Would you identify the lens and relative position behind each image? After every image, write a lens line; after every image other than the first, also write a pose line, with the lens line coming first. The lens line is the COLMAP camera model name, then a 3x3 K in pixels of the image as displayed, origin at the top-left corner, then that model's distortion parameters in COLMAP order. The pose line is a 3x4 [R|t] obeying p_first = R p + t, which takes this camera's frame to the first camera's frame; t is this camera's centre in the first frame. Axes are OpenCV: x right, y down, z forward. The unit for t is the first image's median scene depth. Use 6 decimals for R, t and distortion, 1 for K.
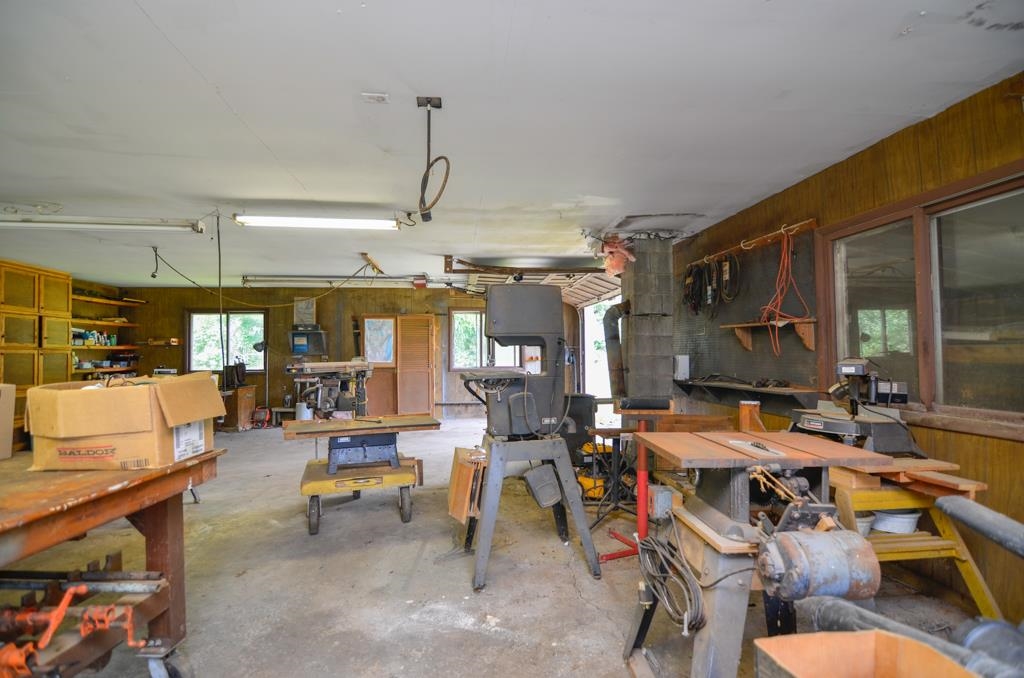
lens RADIAL K [[499.7, 0, 509.2], [0, 499.7, 334.4], [0, 0, 1]] dist [-0.017897, -0.000932]
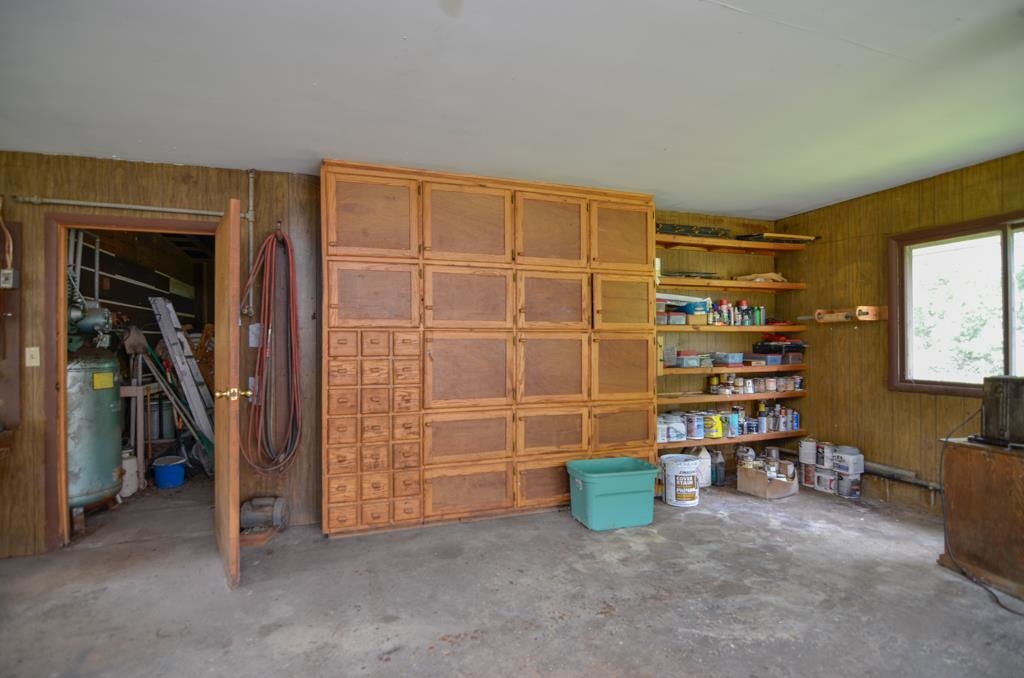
lens RADIAL K [[515.0, 0, 532.4], [0, 515.0, 344.1], [0, 0, 1]] dist [-0.000070, -0.016262]
pose [[0.252109, 0.005687, -0.967682, -0.317808], [0.037717, 0.999165, 0.015698, 0.025684], [0.966963, -0.040456, 0.251685, 0.624895]]
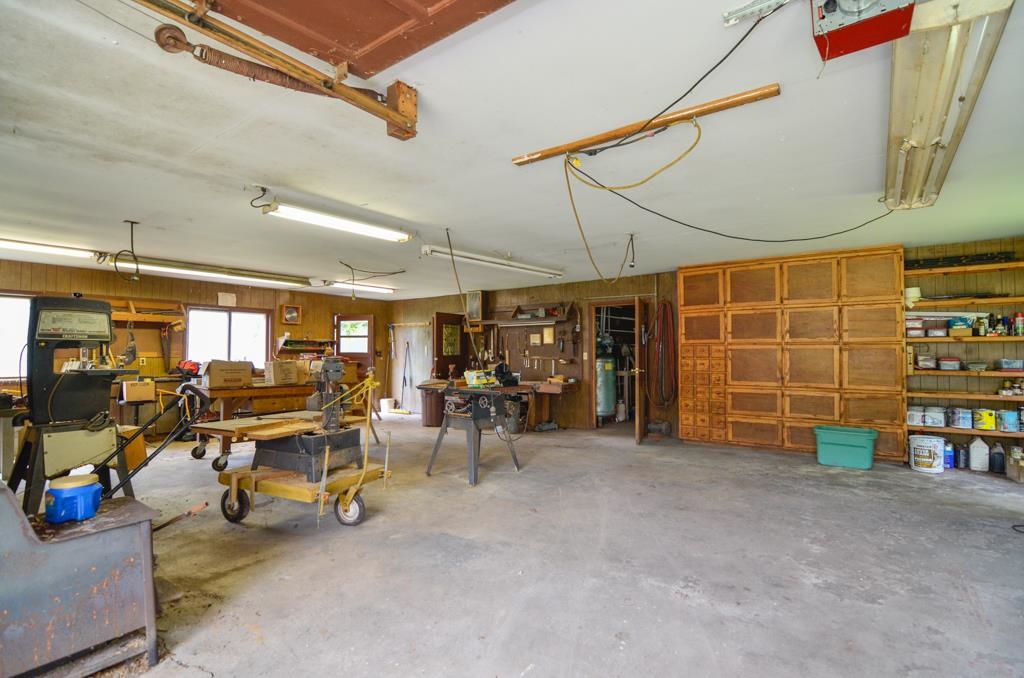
lens RADIAL K [[499.7, 0, 509.2], [0, 499.7, 334.4], [0, 0, 1]] dist [-0.017897, -0.000932]
pose [[-0.668225, -0.018761, -0.743723, 0.069440], [0.033024, 0.997949, -0.054845, 0.033553], [0.743226, -0.061209, -0.666235, 0.914413]]
